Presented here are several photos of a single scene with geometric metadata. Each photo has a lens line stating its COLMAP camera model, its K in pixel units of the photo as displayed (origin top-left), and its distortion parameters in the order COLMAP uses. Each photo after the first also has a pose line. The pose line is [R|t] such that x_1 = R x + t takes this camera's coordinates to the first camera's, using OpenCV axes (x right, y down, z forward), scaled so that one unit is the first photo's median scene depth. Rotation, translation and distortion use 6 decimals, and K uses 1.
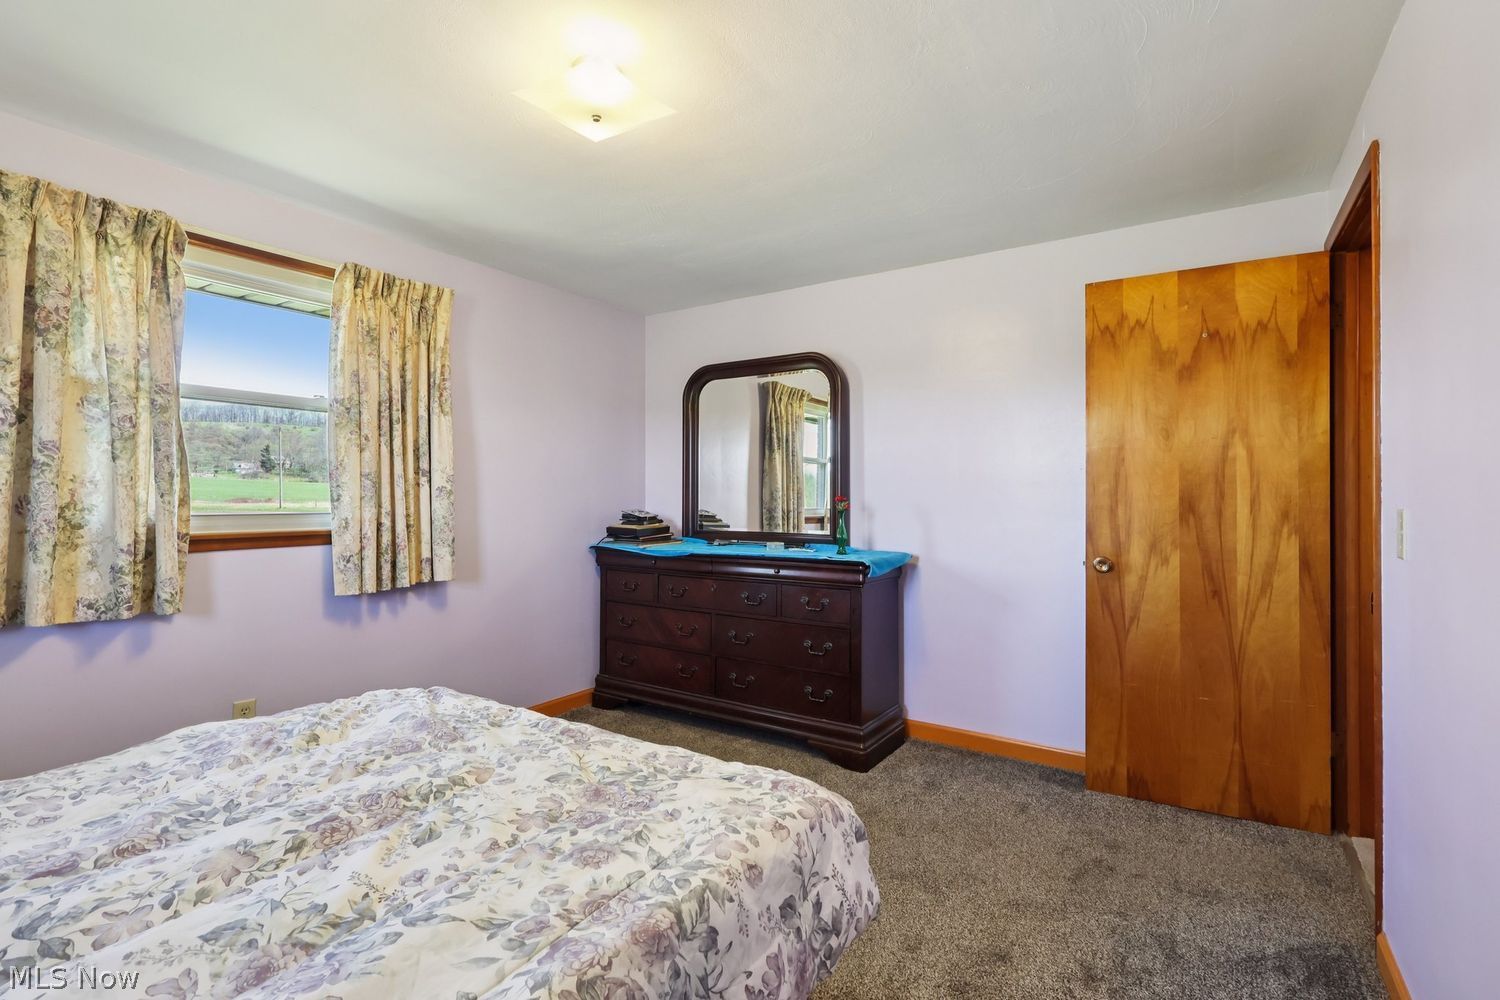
lens RADIAL K [[709.6, 0, 746.7], [0, 709.6, 496.2], [0, 0, 1]] dist [0.001647, -0.000132]
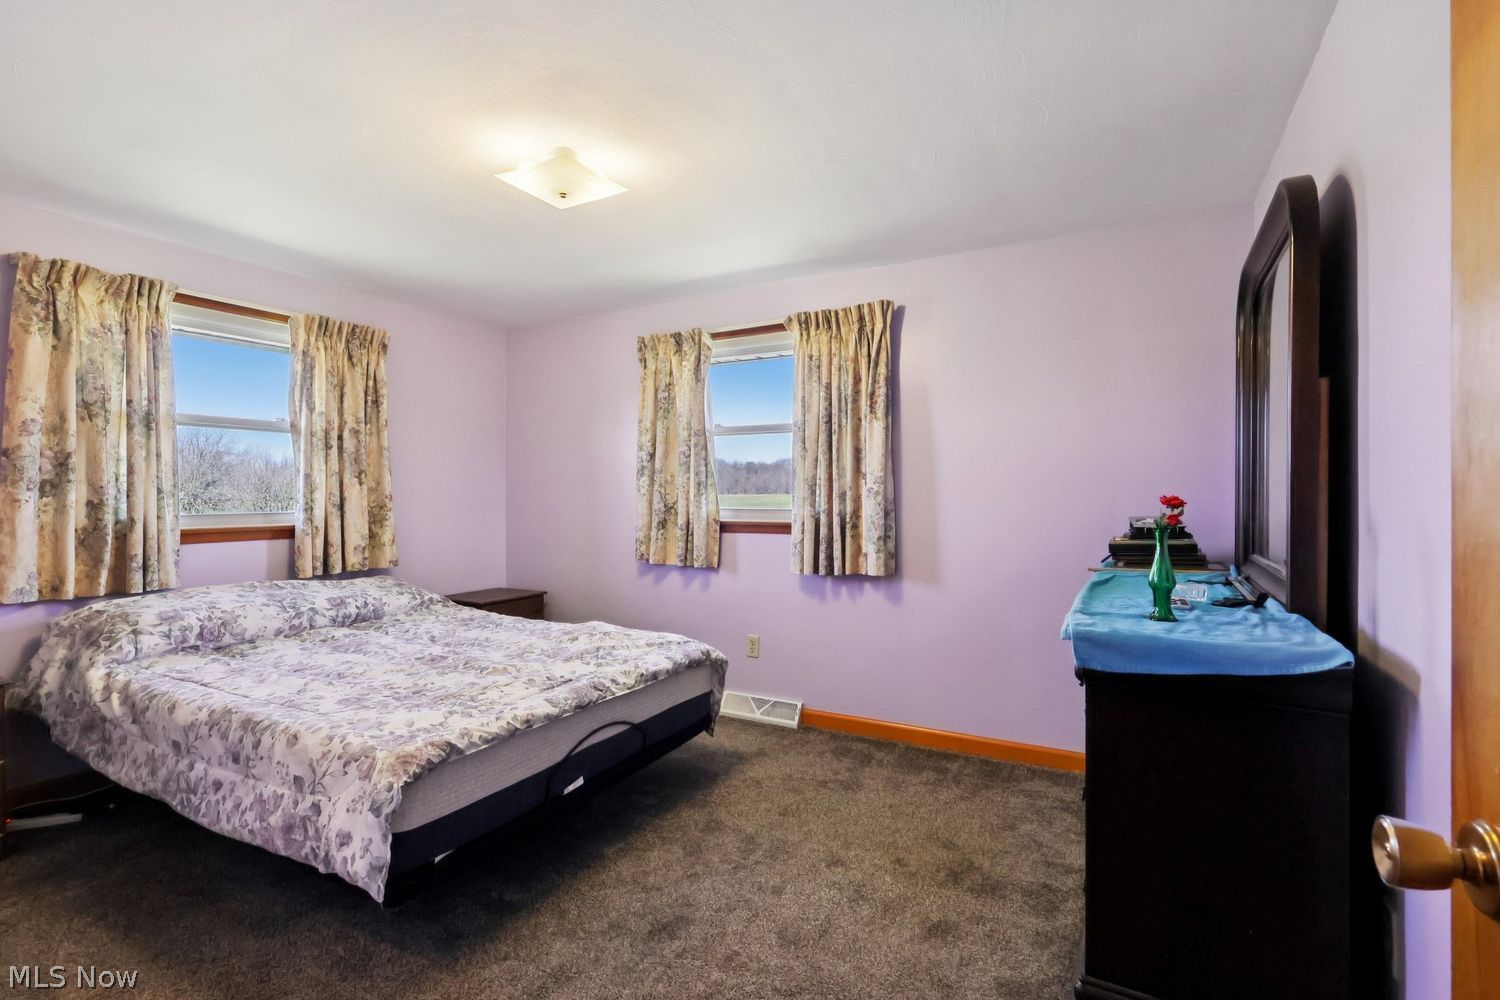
lens RADIAL K [[709.6, 0, 746.8], [0, 709.6, 504.2], [0, 0, 1]] dist [0.001647, -0.000132]
pose [[0.048790, 0.010001, -0.998759, 0.820831], [0.003347, 0.999943, 0.010176, -0.000223], [0.998803, -0.003839, 0.048753, 0.978787]]
